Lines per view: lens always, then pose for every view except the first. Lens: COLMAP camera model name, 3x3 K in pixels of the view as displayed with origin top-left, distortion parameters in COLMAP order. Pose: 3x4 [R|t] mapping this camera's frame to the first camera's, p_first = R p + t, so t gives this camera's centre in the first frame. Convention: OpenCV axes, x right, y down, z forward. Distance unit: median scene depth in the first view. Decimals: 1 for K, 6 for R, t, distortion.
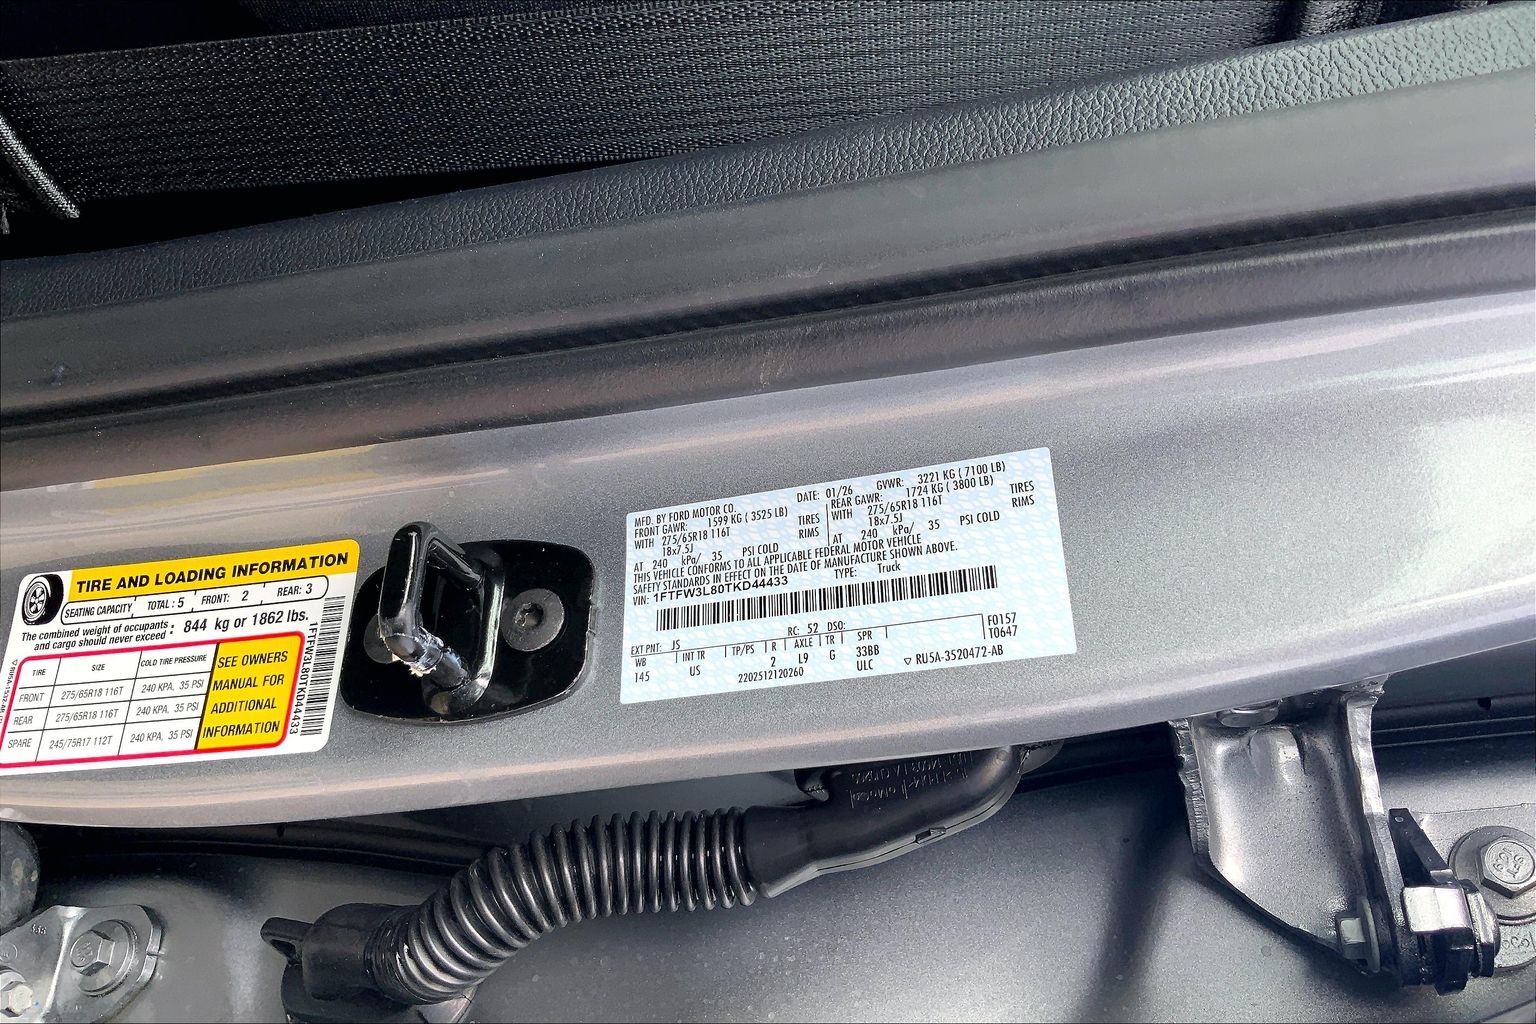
lens RADIAL K [[1236.1, 0, 765.5], [0, 1236.1, 513.7], [0, 0, 1]] dist [0.038770, -0.072208]
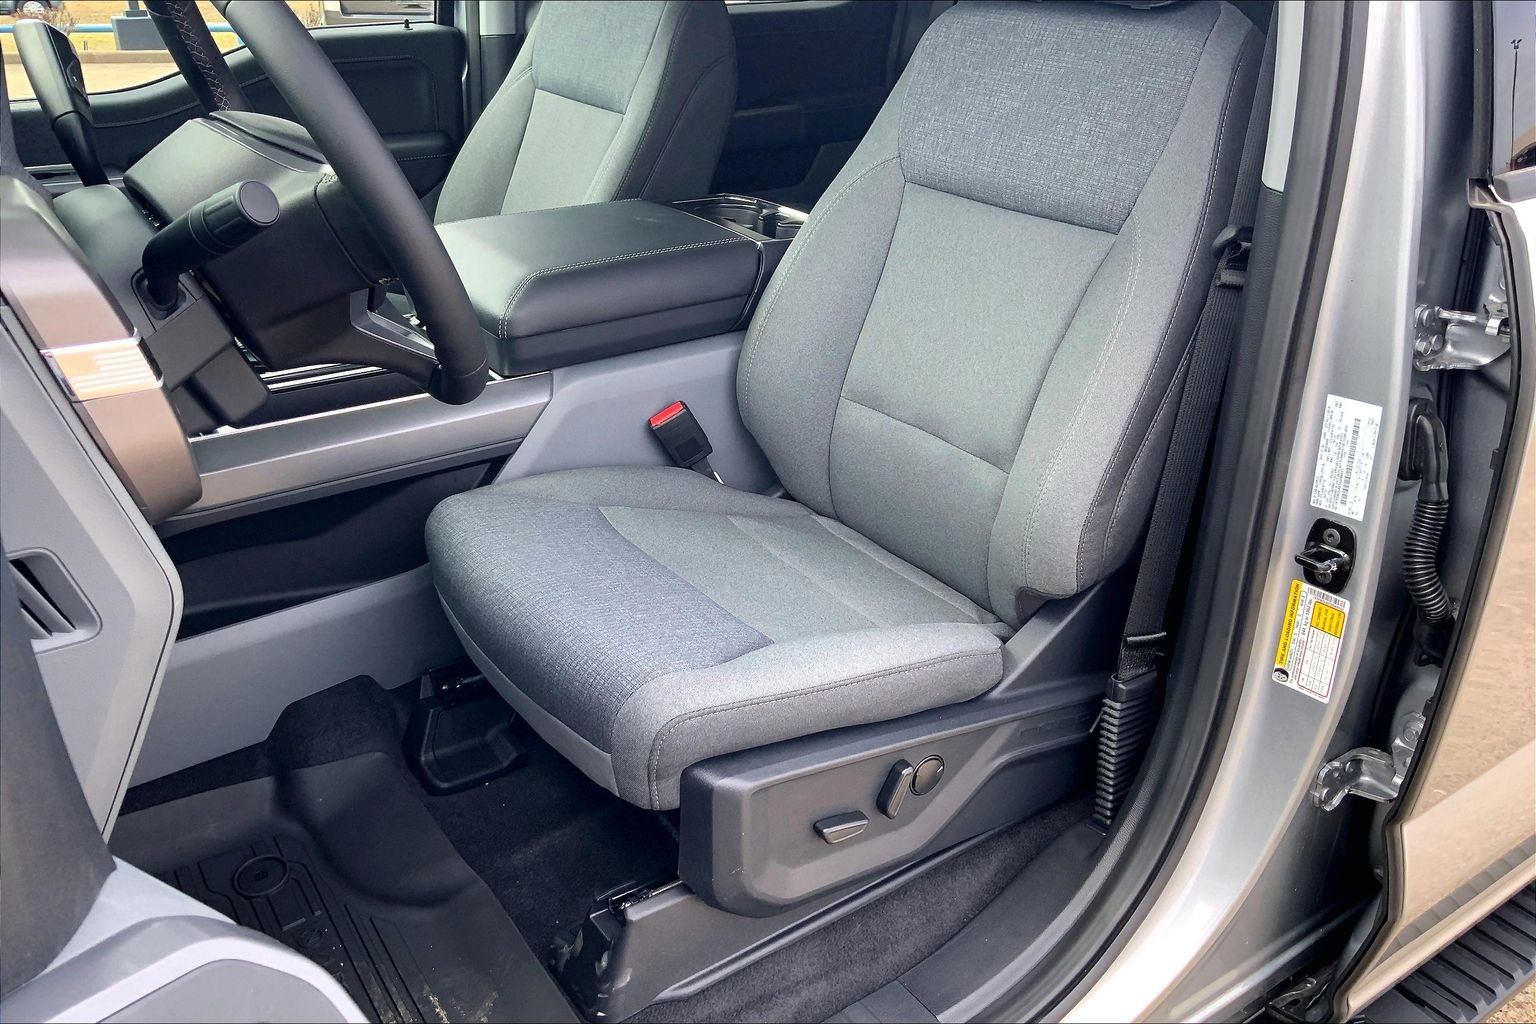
lens RADIAL K [[1236.1, 0, 778.8], [0, 1236.1, 513.5], [0, 0, 1]] dist [0.038770, -0.072208]
pose [[0.237642, -0.949524, -0.204770, 0.247939], [0.872161, 0.301385, -0.385359, 0.053028], [0.427622, -0.087015, 0.899760, -3.045567]]
